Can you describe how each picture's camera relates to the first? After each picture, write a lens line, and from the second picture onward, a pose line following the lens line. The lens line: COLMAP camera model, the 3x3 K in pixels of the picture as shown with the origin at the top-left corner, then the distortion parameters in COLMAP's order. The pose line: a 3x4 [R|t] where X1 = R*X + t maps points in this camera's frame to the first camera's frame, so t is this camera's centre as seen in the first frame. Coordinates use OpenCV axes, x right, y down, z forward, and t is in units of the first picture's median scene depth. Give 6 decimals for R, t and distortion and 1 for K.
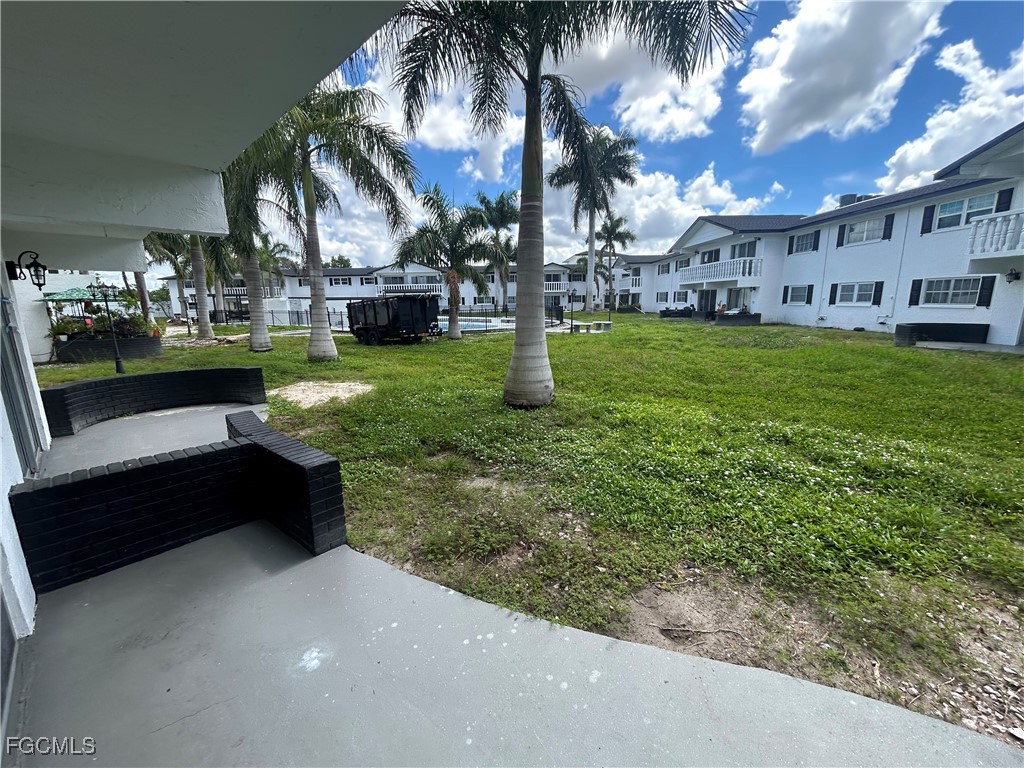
lens RADIAL K [[412.9, 0, 507.1], [0, 412.9, 384.4], [0, 0, 1]] dist [0.001149, 0.000799]
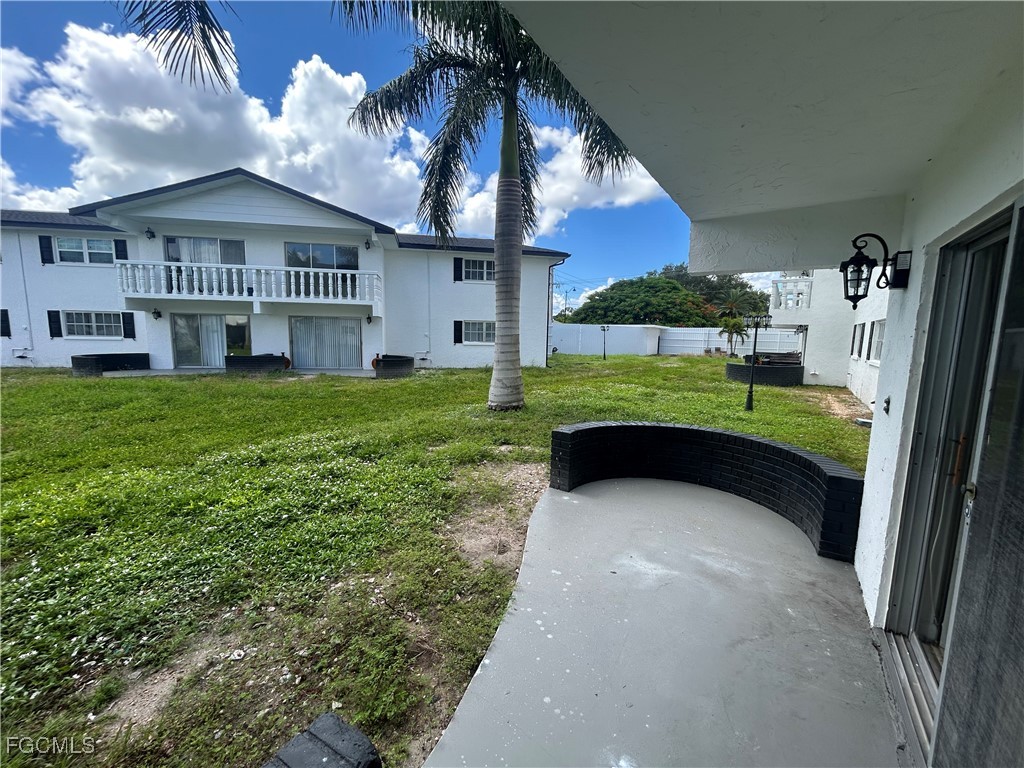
lens RADIAL K [[412.9, 0, 510.1], [0, 412.9, 383.5], [0, 0, 1]] dist [0.001149, 0.000799]
pose [[-0.160207, -0.109521, 0.980989, -0.151560], [0.184590, 0.972969, 0.138772, -0.029941], [-0.969670, 0.203313, -0.135660, 0.153346]]
